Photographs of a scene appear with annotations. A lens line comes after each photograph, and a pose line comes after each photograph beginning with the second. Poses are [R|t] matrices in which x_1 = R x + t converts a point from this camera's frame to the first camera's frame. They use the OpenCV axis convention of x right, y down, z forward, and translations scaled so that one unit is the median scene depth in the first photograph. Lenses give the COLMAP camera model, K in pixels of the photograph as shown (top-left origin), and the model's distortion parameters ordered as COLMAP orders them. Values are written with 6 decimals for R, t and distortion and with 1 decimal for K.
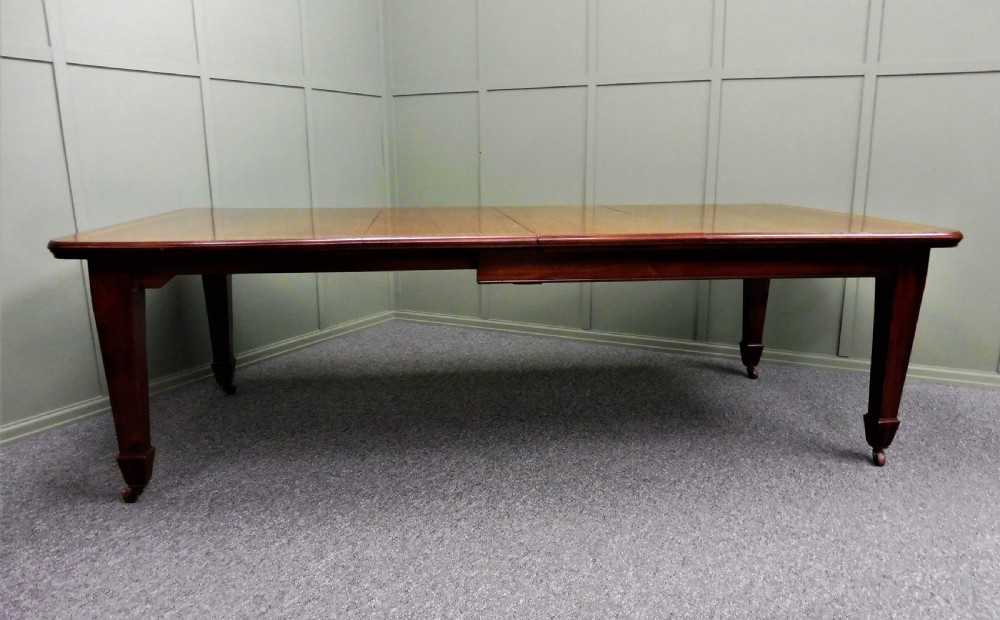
lens RADIAL K [[749.7, 0, 511.4], [0, 749.7, 350.2], [0, 0, 1]] dist [-0.081139, 0.017312]
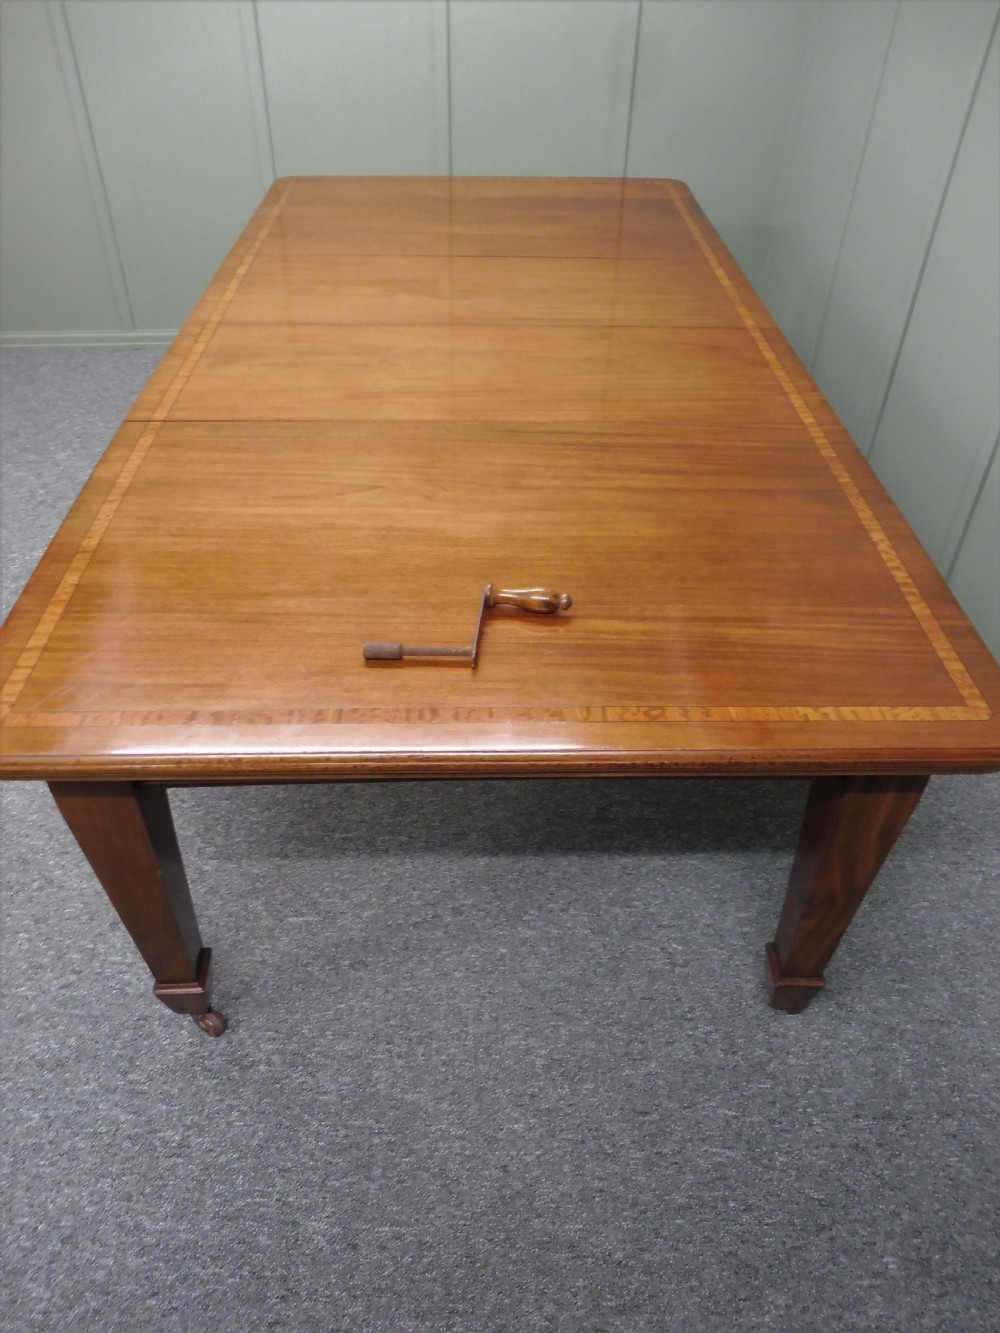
lens RADIAL K [[968.9, 0, 498.8], [0, 968.9, 675.7], [0, 0, 1]] dist [-0.055808, 0.016976]
pose [[0.481099, 0.578679, -0.658540, 0.996549], [-0.237881, 0.809174, 0.537261, -0.446553], [0.843775, -0.101822, 0.526949, 0.675811]]
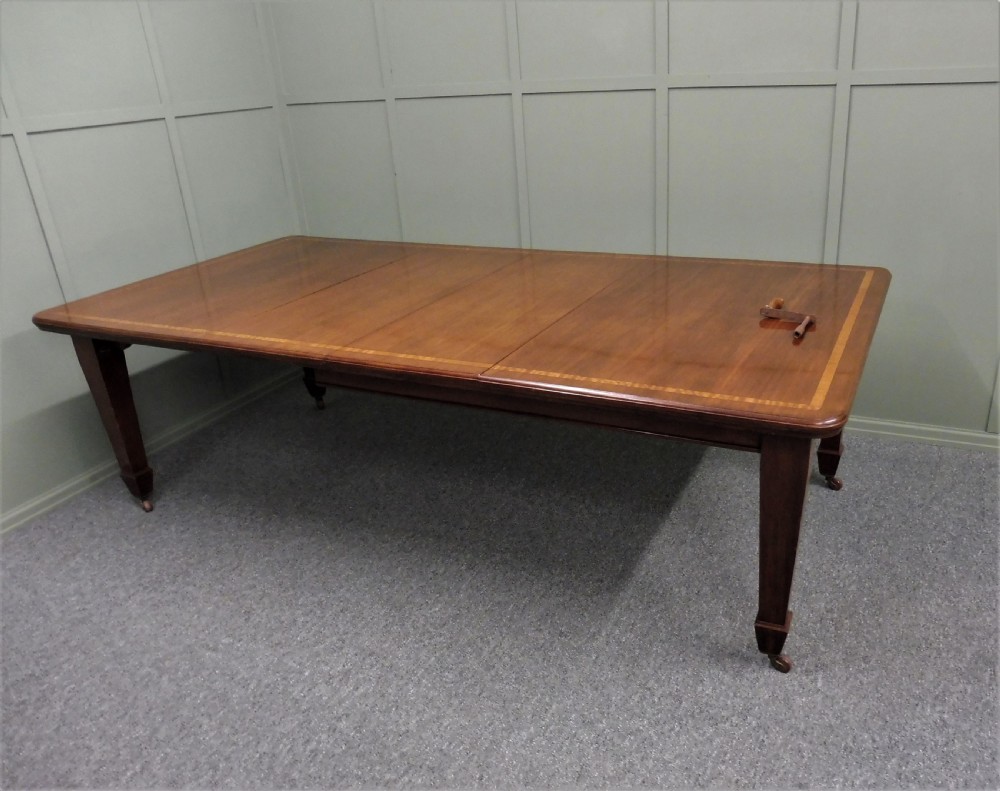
lens RADIAL K [[807.7, 0, 563.9], [0, 807.7, 430.3], [0, 0, 1]] dist [-0.067458, 0.018849]
pose [[0.996998, -0.065603, 0.041118, 0.170686], [0.057290, 0.982330, 0.178174, -0.249843], [-0.052080, -0.175284, 0.983140, 0.109353]]
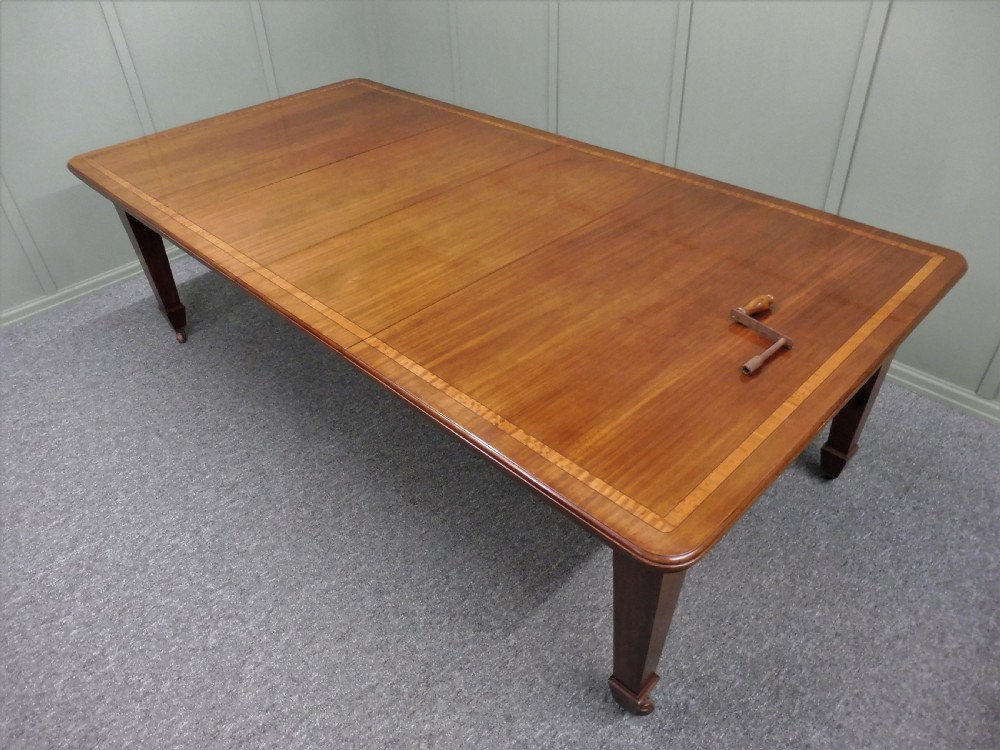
lens RADIAL K [[726.9, 0, 507.8], [0, 726.9, 380.8], [0, 0, 1]] dist [-0.055808, 0.016976]
pose [[0.956025, 0.157932, -0.247130, 0.546380], [-0.048068, 0.915611, 0.399182, -0.381882], [0.289318, -0.369749, 0.882939, 0.267657]]
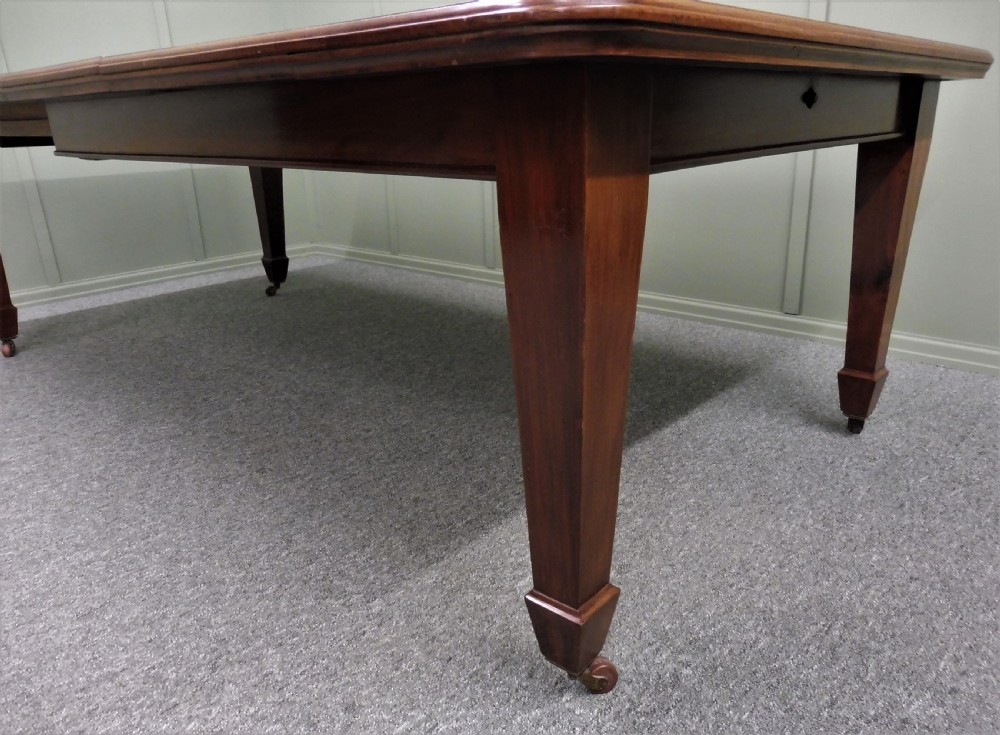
lens RADIAL K [[755.4, 0, 525.7], [0, 755.4, 384.9], [0, 0, 1]] dist [-0.053691, 0.018994]
pose [[0.971659, 0.064747, -0.227346, 0.597346], [-0.042404, 0.993898, 0.101826, 0.021420], [0.232552, -0.089300, 0.968476, 0.437848]]
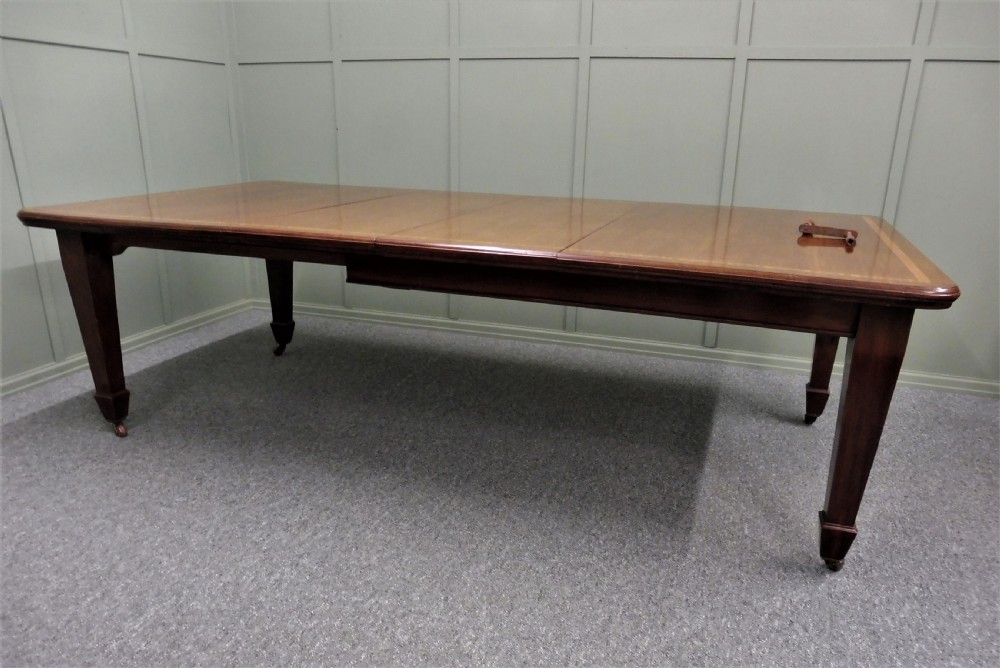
lens RADIAL K [[728.2, 0, 506.6], [0, 728.2, 384.5], [0, 0, 1]] dist [-0.046276, -0.008023]
pose [[0.989144, -0.026179, 0.144599, 0.053625], [0.012442, 0.995390, 0.095103, -0.060338], [-0.146422, -0.092271, 0.984909, 0.102372]]
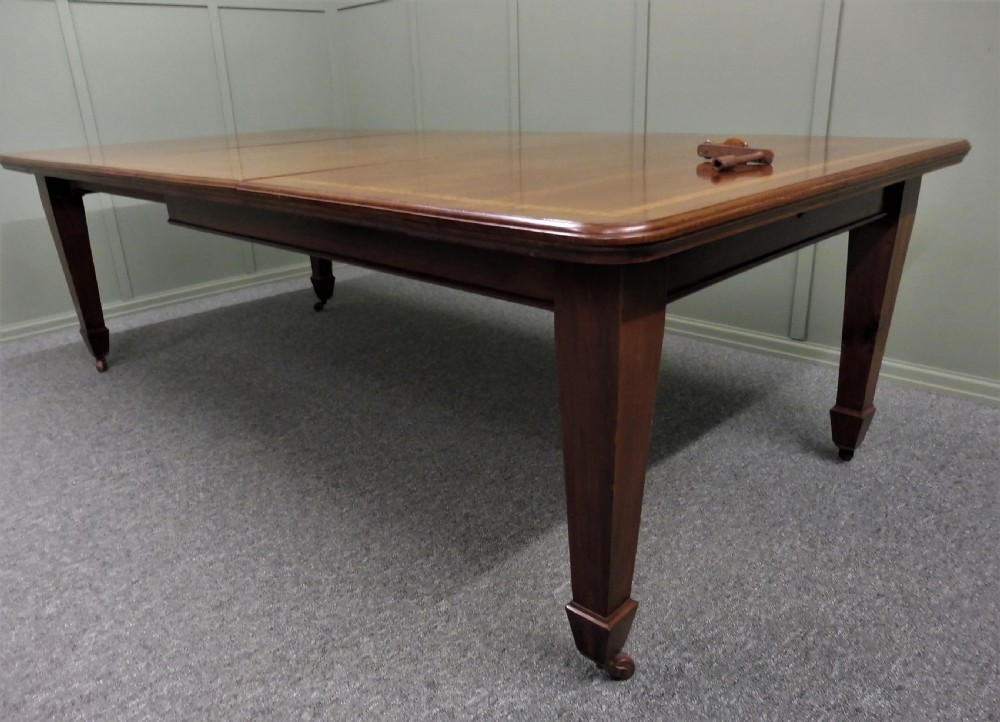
lens RADIAL K [[760.1, 0, 488.1], [0, 760.1, 388.5], [0, 0, 1]] dist [-0.071930, 0.043221]
pose [[0.953265, 0.082818, -0.290564, 0.603054], [-0.044806, 0.989815, 0.135127, -0.048707], [0.298795, -0.115793, 0.947266, 0.310121]]
